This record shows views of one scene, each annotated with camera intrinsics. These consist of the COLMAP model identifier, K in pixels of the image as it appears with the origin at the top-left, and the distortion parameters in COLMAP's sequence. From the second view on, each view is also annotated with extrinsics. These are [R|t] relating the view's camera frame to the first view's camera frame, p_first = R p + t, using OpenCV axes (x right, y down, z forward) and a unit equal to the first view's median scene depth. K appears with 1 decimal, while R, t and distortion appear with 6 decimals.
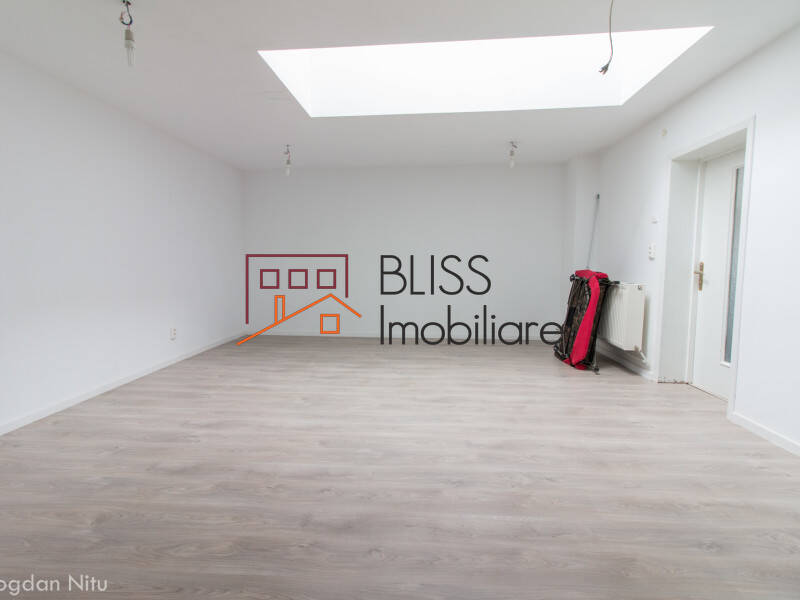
lens RADIAL K [[414.5, 0, 400.0], [0, 414.5, 300.0], [0, 0, 1]] dist [0.000510, 0.000280]
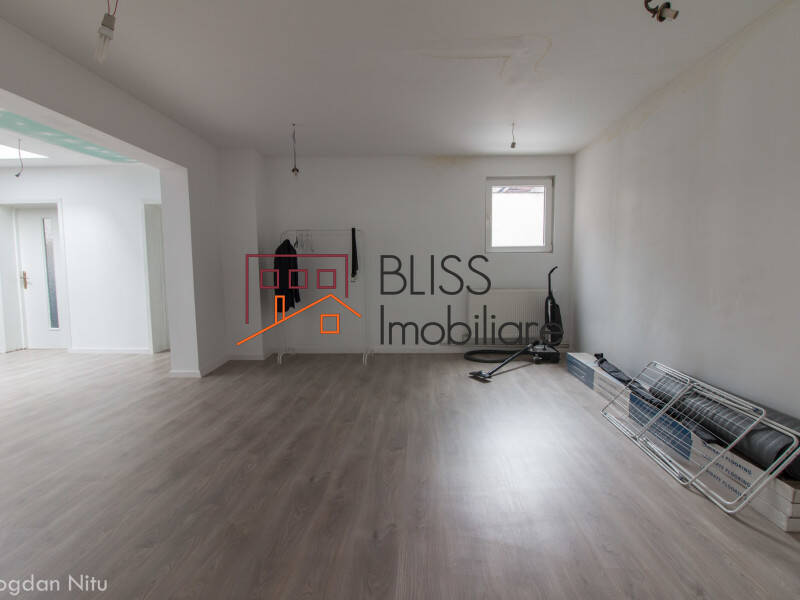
lens RADIAL K [[414.5, 0, 400.0], [0, 414.5, 300.0], [0, 0, 1]] dist [0.000510, 0.000280]
pose [[-0.010400, -0.081065, 0.996655, -0.821637], [0.092300, 0.992375, 0.081680, 0.021392], [-0.995677, 0.092841, -0.002838, -0.398657]]
